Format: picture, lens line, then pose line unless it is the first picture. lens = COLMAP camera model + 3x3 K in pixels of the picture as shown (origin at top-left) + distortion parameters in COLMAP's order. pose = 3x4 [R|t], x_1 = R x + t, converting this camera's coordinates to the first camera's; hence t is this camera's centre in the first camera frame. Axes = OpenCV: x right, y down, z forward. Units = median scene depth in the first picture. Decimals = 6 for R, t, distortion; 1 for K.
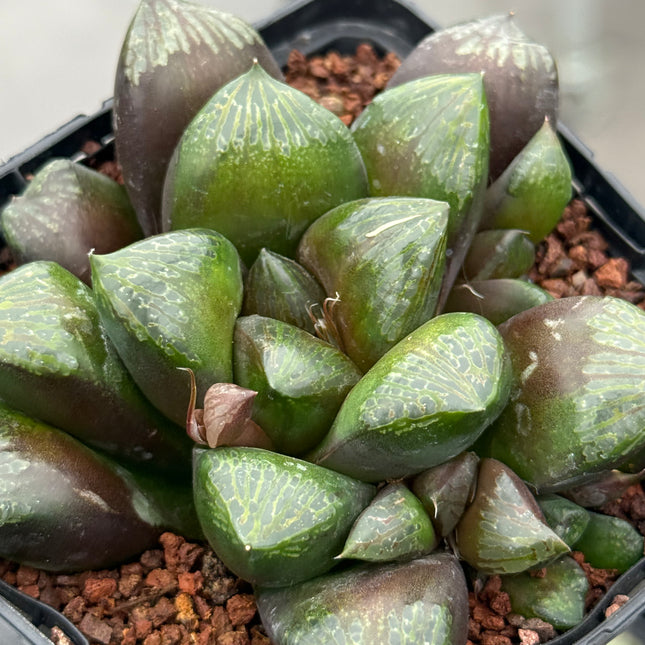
lens RADIAL K [[1701.0, 0, 323.4], [0, 1701.0, 322.4], [0, 0, 1]] dist [0.183401, 0.000000]
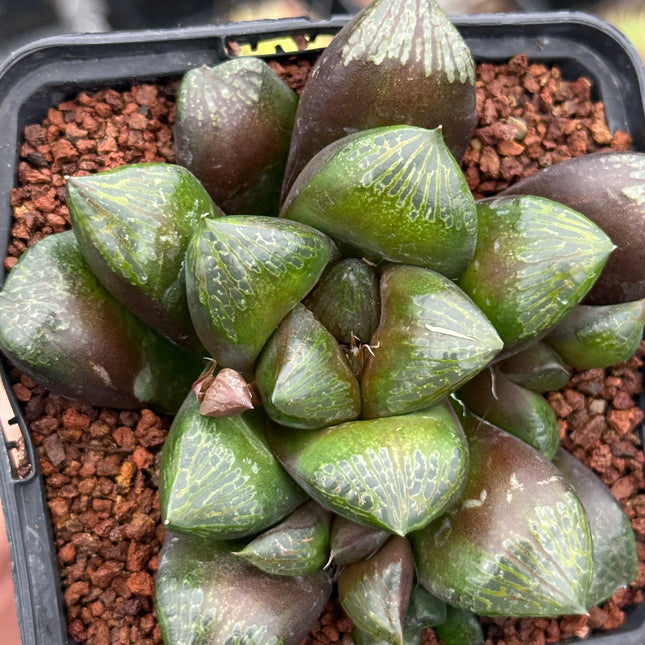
lens RADIAL K [[1701.0, 0, 322.1], [0, 1701.0, 322.2], [0, 0, 1]] dist [0.183401, 0.000000]
pose [[0.819954, 0.572178, 0.016980, -0.049740], [-0.536541, 0.757870, 0.371157, -0.425650], [0.199499, -0.313442, 0.928415, -0.041224]]
